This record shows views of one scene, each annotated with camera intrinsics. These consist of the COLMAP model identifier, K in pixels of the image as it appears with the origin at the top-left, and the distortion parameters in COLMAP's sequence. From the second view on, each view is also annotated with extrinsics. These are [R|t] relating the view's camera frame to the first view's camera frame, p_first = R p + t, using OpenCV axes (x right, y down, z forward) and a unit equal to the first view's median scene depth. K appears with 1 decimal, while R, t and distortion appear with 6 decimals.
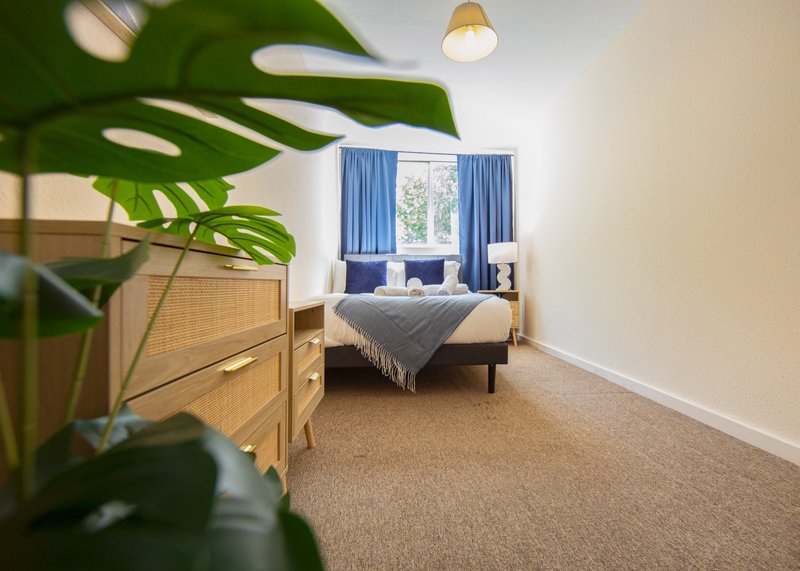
lens RADIAL K [[346.0, 0, 436.6], [0, 346.0, 286.5], [0, 0, 1]] dist [0.017089, 0.000293]
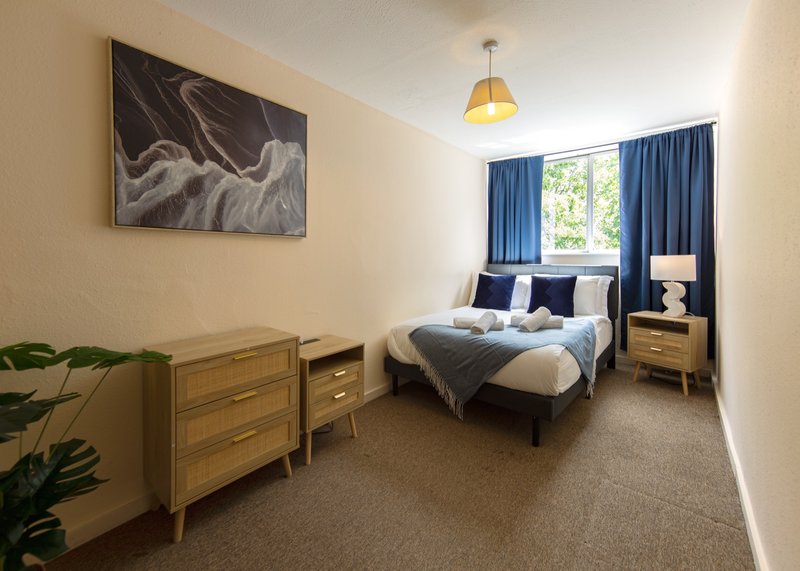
lens RADIAL K [[346.0, 0, 383.1], [0, 346.0, 265.8], [0, 0, 1]] dist [0.017089, 0.000293]
pose [[0.690440, 0.012760, -0.723278, 0.581202], [0.007209, 0.999673, 0.024518, -0.232640], [0.723354, -0.022143, 0.690122, 0.026048]]
